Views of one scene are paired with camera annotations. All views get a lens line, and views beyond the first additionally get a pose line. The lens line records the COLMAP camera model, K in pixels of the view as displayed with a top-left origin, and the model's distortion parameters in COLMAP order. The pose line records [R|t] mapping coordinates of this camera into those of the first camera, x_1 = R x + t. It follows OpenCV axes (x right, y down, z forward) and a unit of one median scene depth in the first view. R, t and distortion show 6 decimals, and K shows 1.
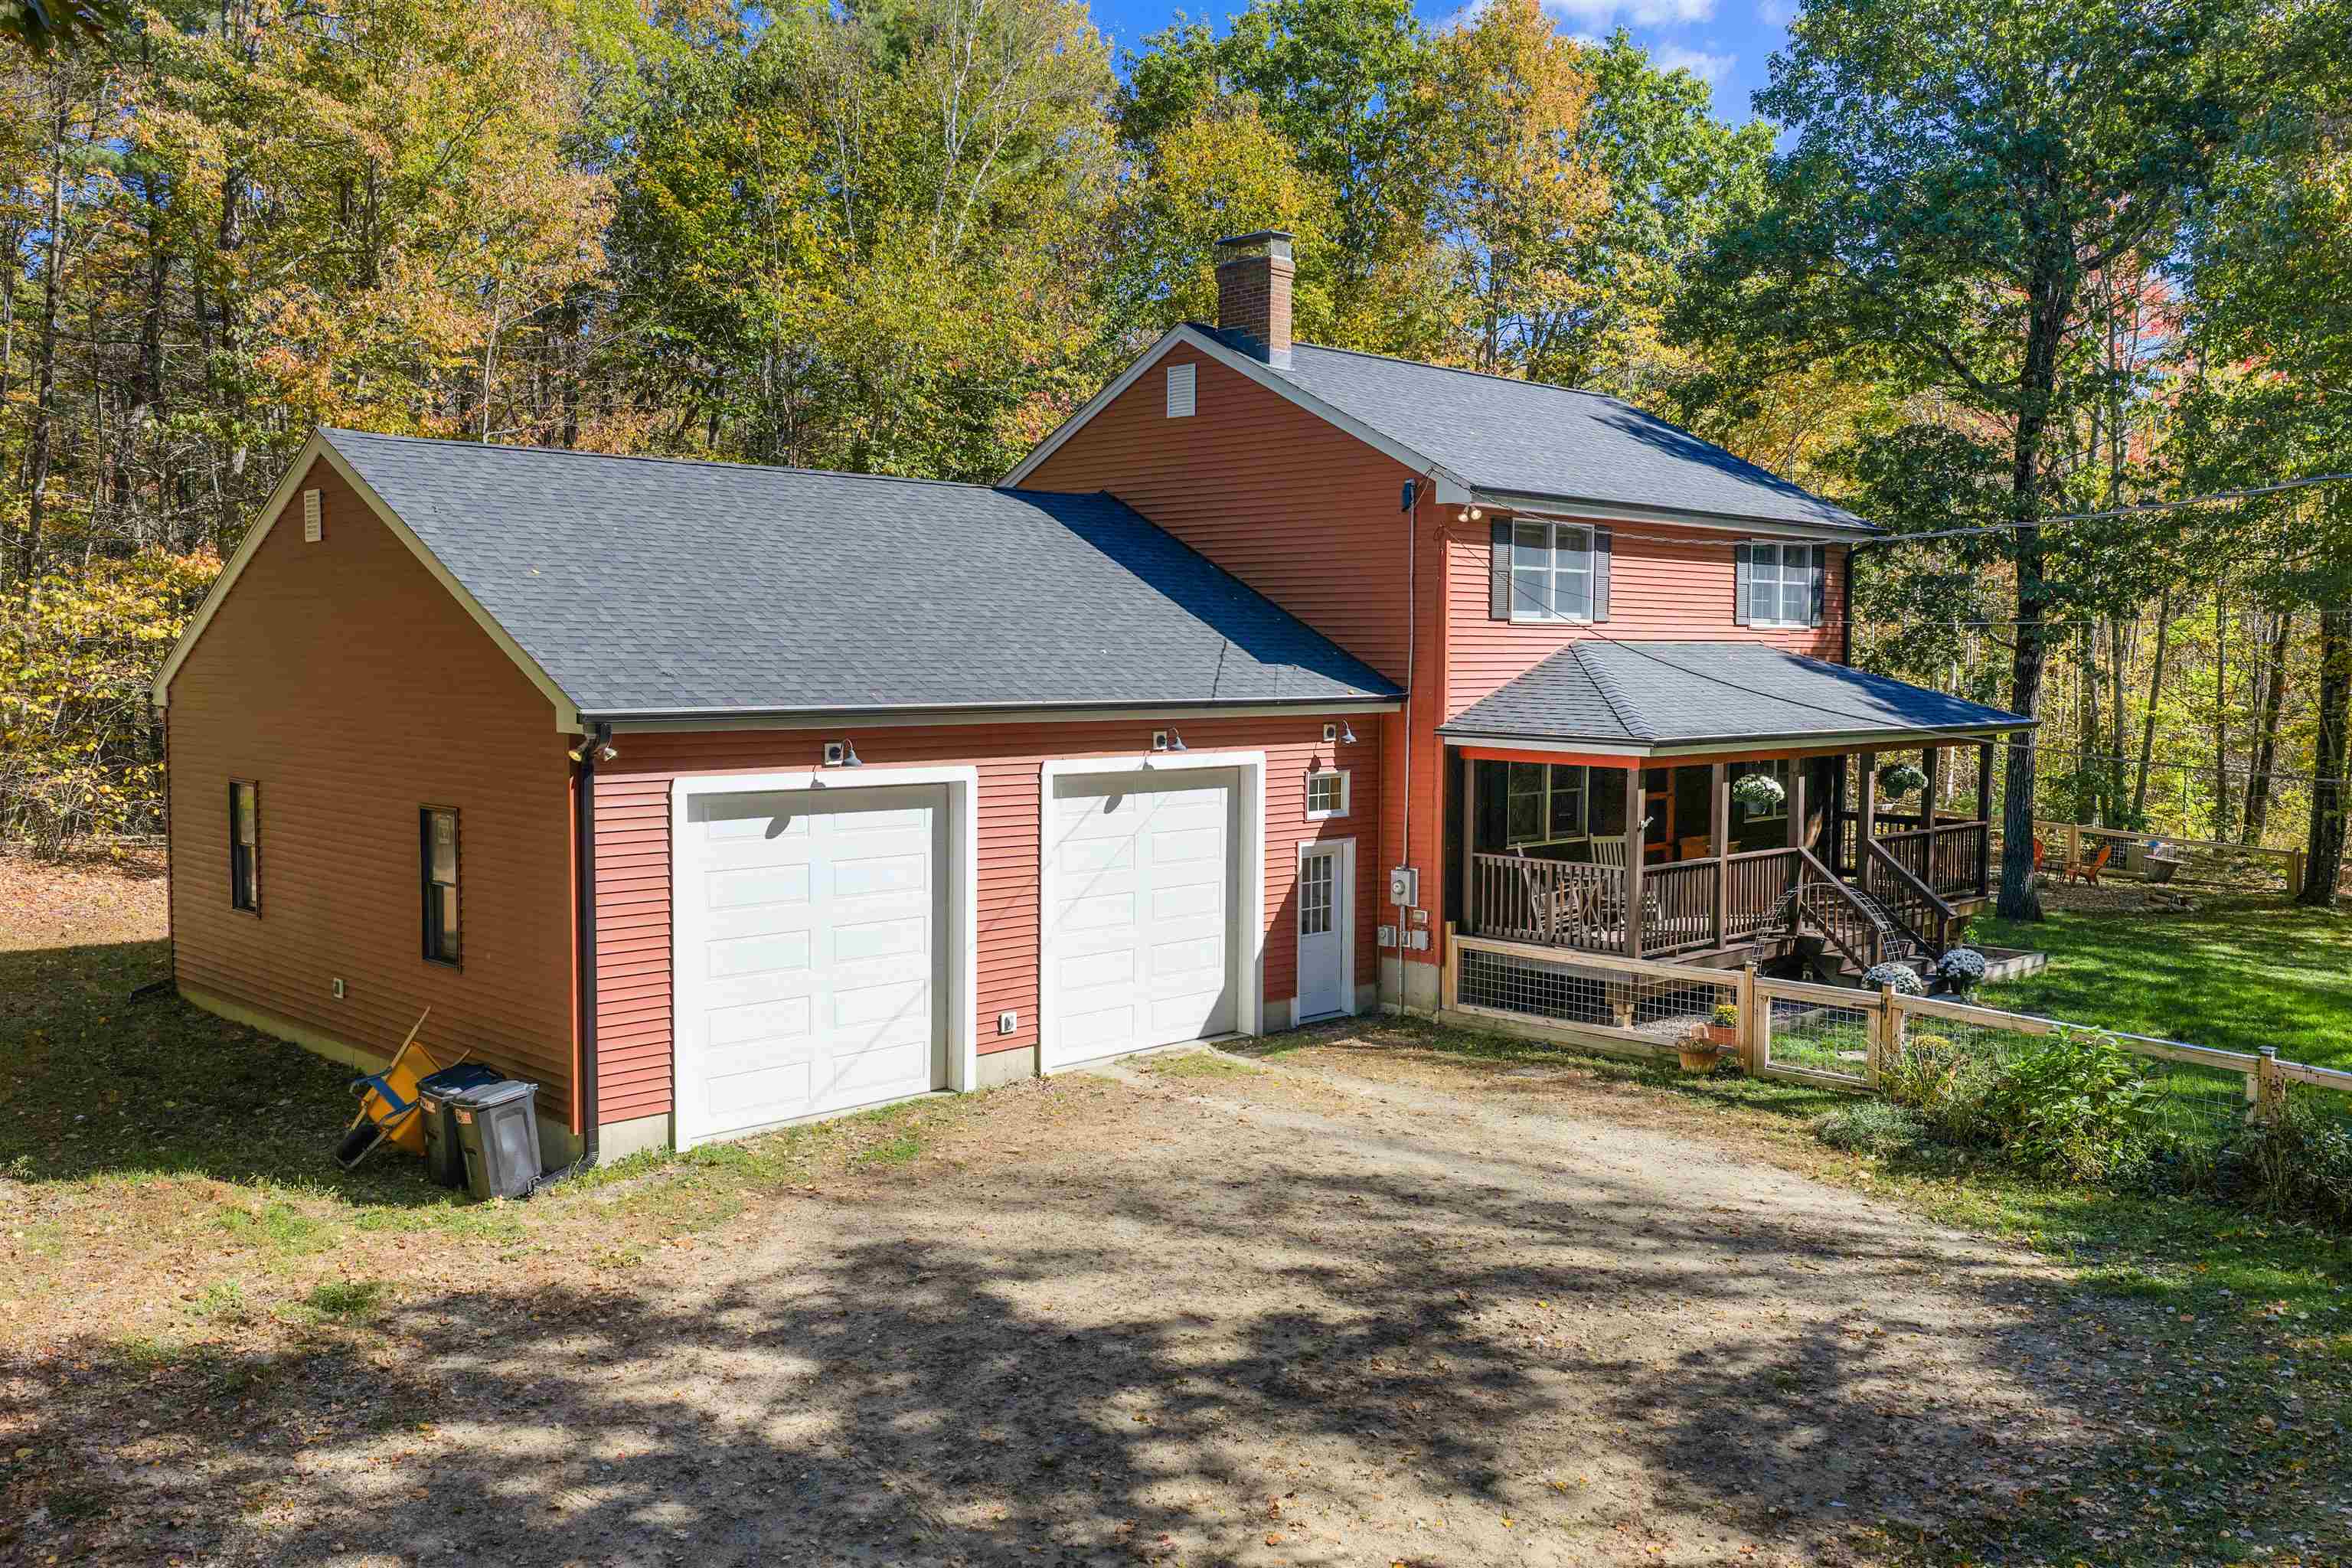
lens RADIAL K [[1940.5, 0, 1179.1], [0, 1940.5, 783.3], [0, 0, 1]] dist [-0.006209, -0.001237]
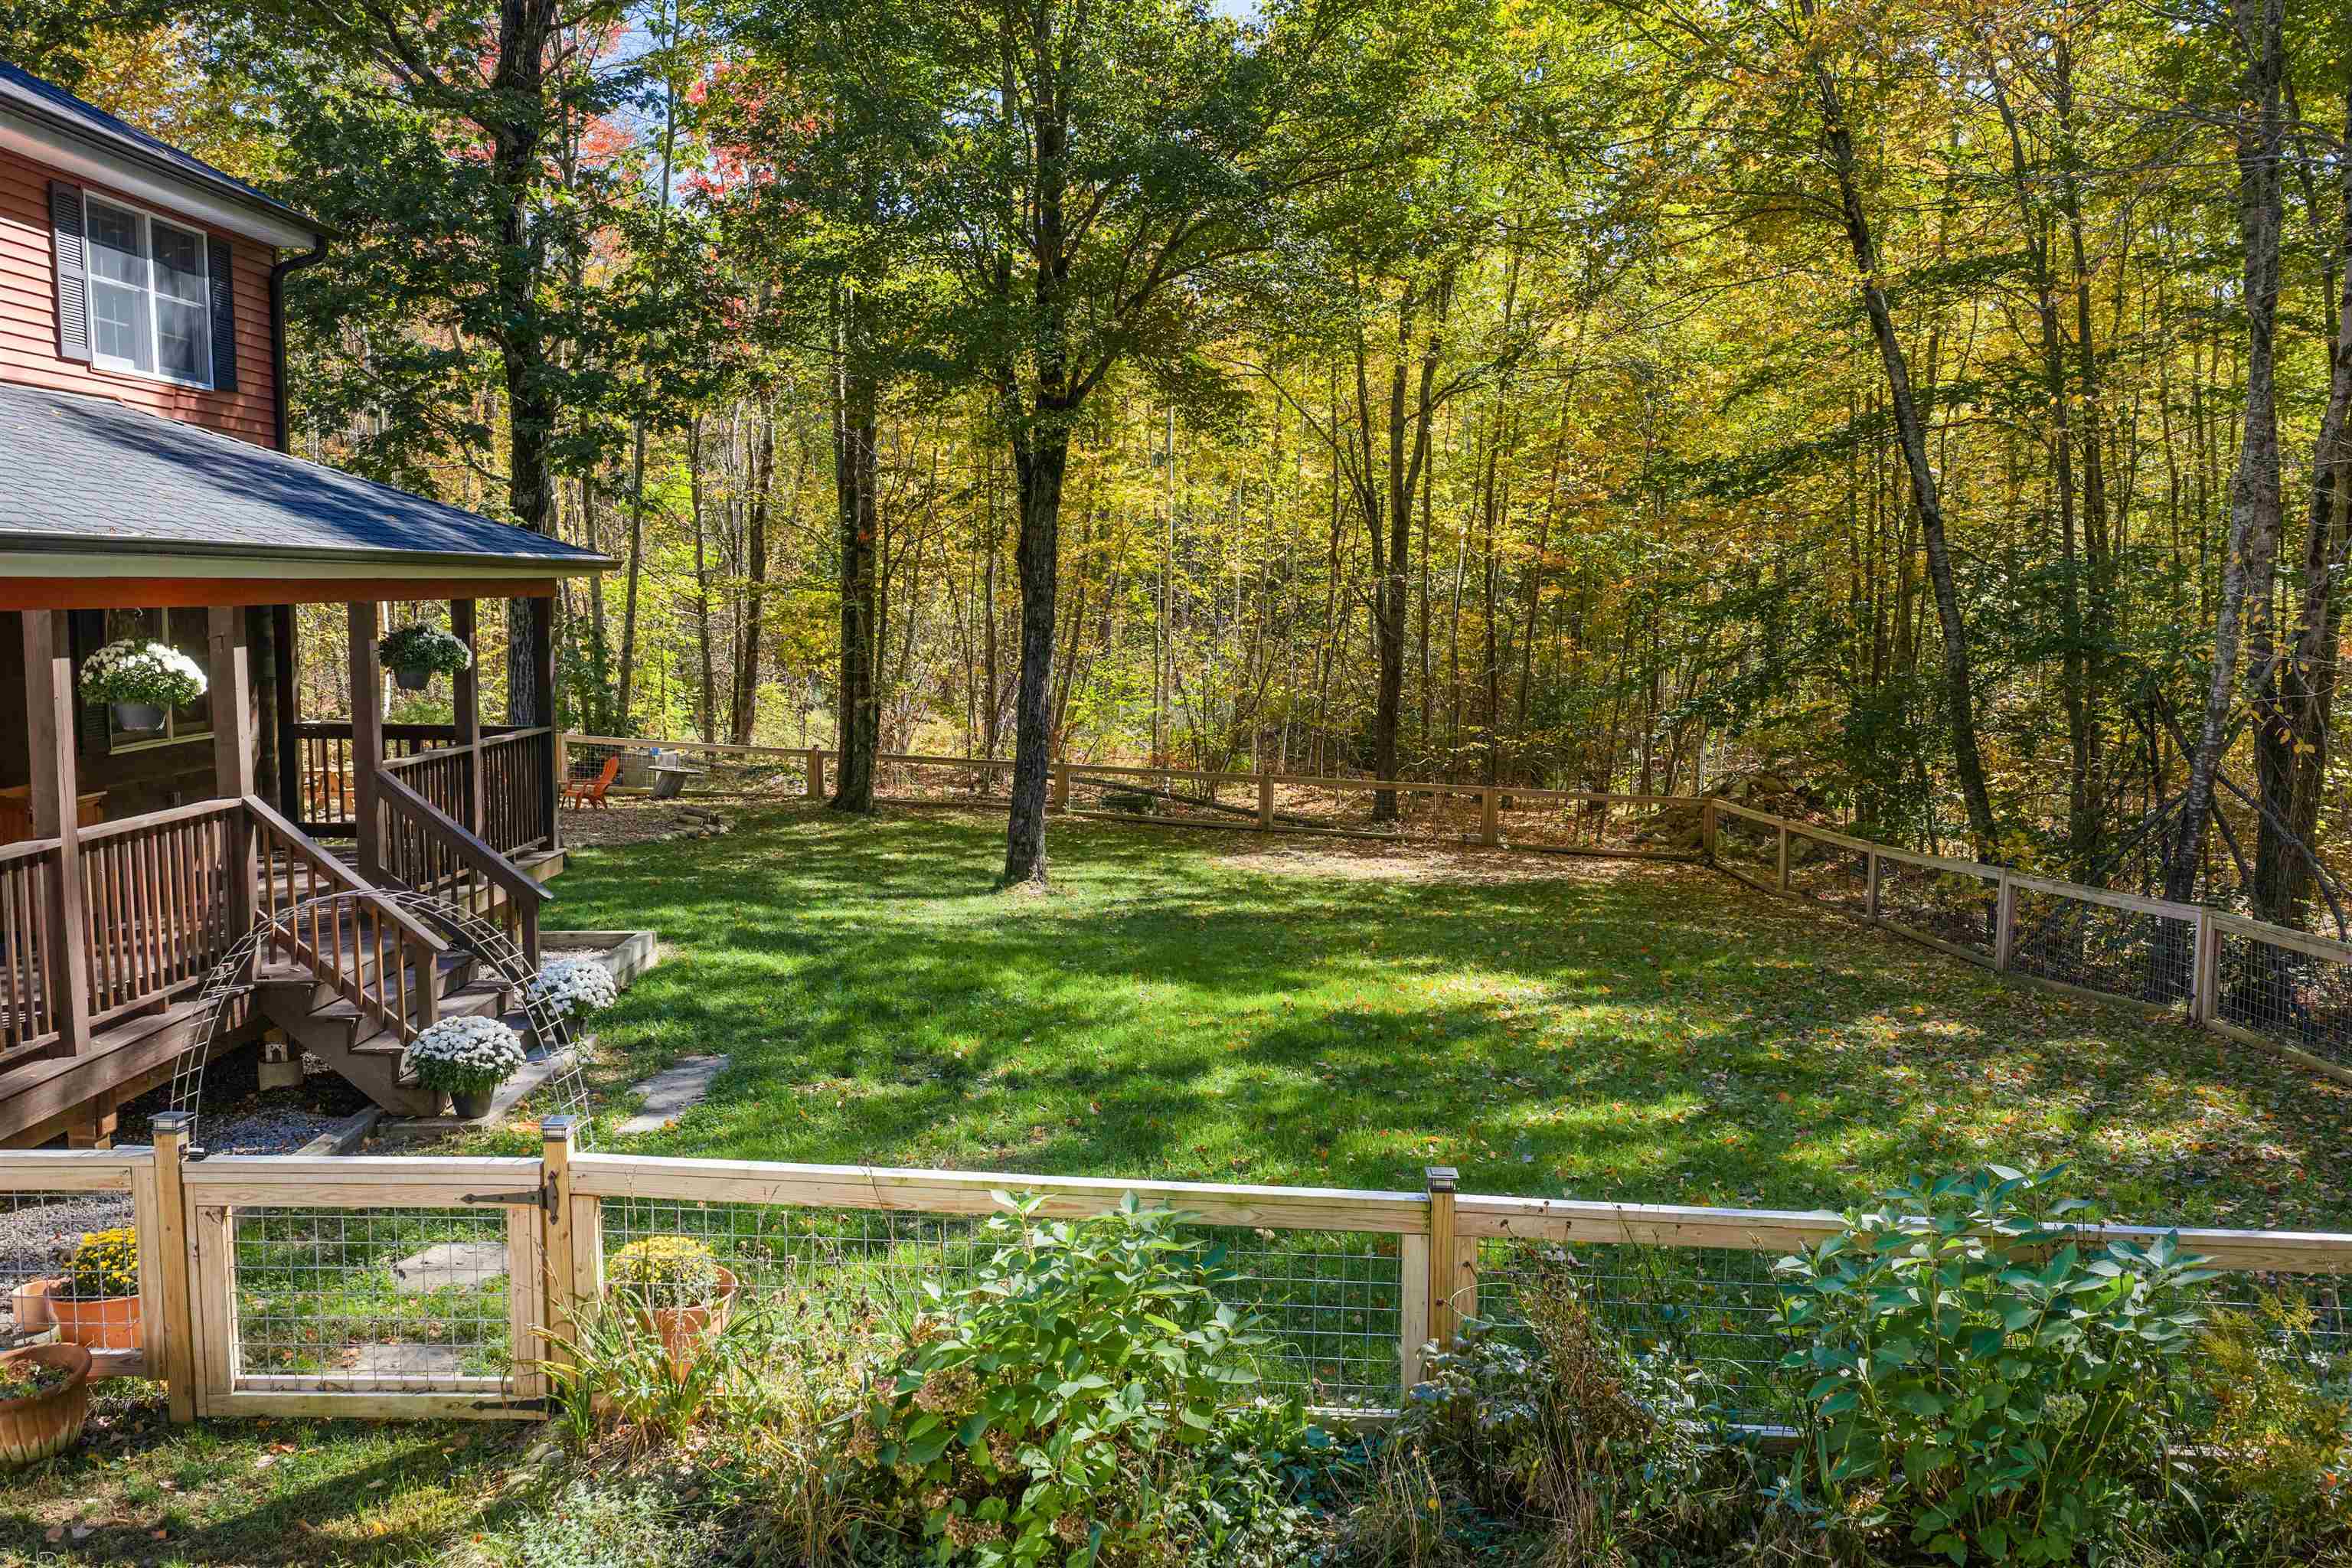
lens RADIAL K [[1940.5, 0, 1179.3], [0, 1940.5, 786.5], [0, 0, 1]] dist [-0.006209, -0.001237]
pose [[0.699830, -0.073829, 0.710483, 0.142462], [0.043758, 0.997207, 0.060521, 0.011735], [-0.712968, -0.011265, 0.701107, 0.501149]]
